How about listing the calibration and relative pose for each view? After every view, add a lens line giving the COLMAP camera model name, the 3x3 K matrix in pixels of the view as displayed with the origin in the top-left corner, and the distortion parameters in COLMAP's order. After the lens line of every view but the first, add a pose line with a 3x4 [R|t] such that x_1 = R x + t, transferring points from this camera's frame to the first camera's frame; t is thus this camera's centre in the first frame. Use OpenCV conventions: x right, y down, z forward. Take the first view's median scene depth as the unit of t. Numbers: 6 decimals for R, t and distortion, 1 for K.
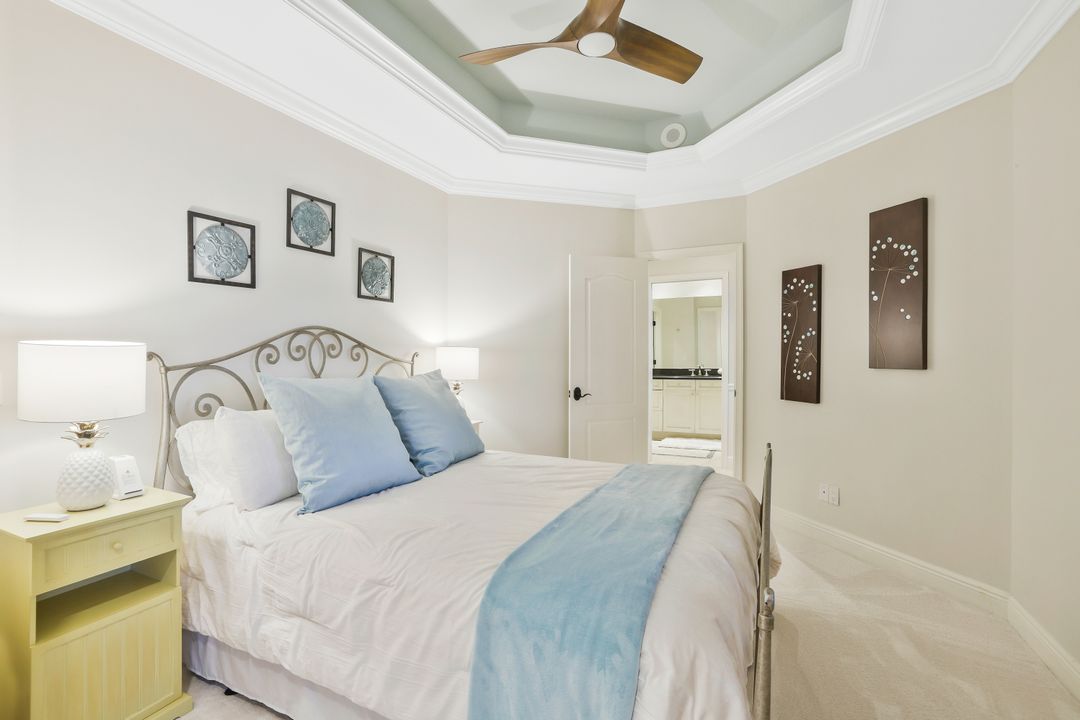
lens RADIAL K [[477.4, 0, 543.1], [0, 477.4, 354.7], [0, 0, 1]] dist [-0.014945, 0.003136]
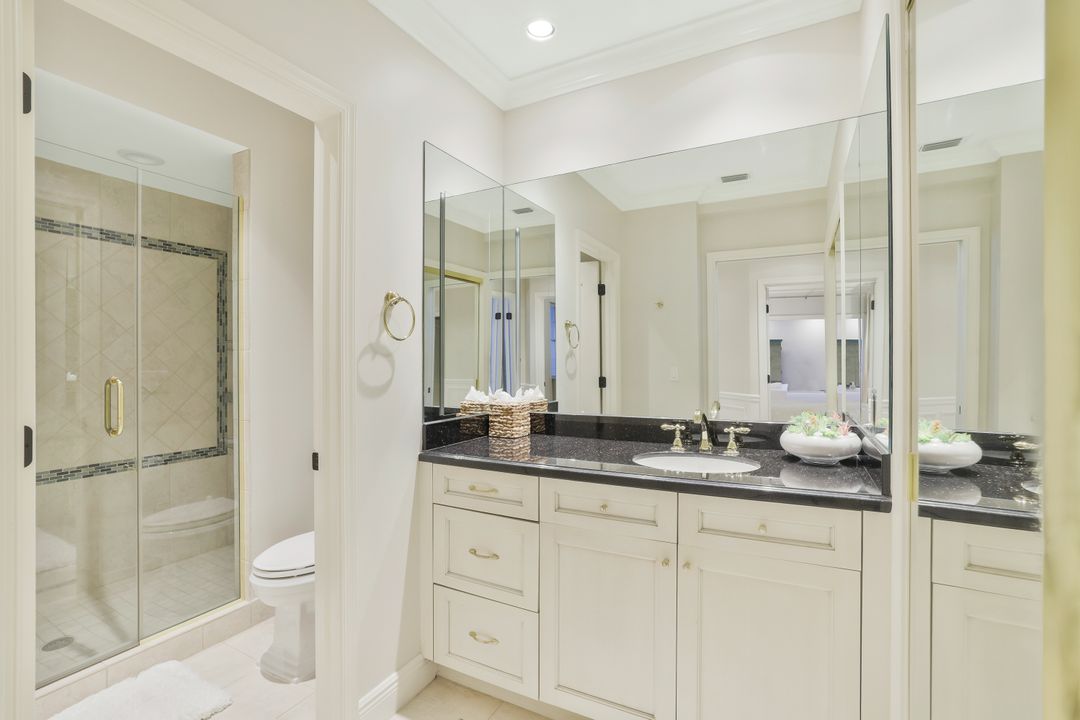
lens RADIAL K [[477.4, 0, 538.1], [0, 477.4, 362.8], [0, 0, 1]] dist [-0.014945, 0.003136]
pose [[0.999067, -0.001708, -0.043159, 0.250093], [0.001591, 0.999995, -0.002749, -0.000647], [0.043164, 0.002678, 0.999064, 0.739500]]
